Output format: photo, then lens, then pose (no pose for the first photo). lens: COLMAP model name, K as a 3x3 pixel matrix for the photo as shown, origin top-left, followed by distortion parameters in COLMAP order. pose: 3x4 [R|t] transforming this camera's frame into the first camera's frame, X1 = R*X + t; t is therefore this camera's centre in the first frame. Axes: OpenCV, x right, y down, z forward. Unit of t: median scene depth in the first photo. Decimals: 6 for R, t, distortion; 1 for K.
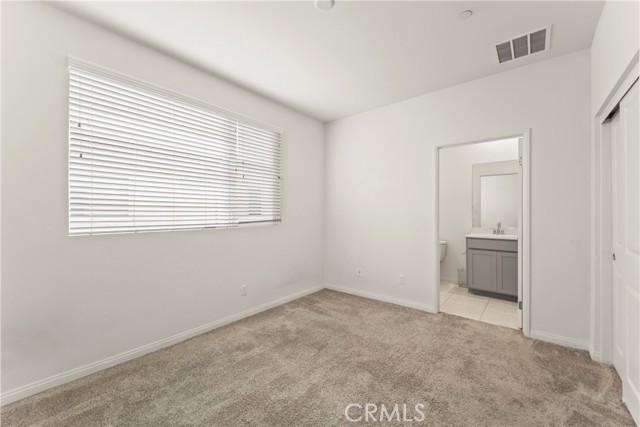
lens RADIAL K [[255.5, 0, 317.9], [0, 255.5, 208.8], [0, 0, 1]] dist [0.005853, -0.000780]
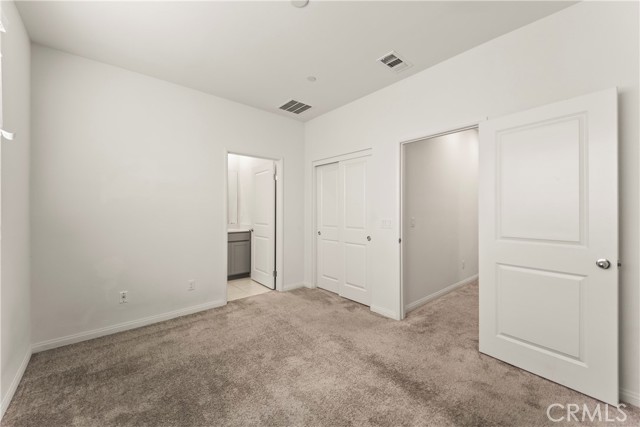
lens RADIAL K [[255.5, 0, 321.3], [0, 255.5, 210.7], [0, 0, 1]] dist [0.005853, -0.000780]
pose [[0.160102, -0.008069, 0.987067, -0.616447], [-0.016726, 0.999801, 0.010886, -0.012477], [-0.986959, -0.018252, 0.159935, 0.482365]]
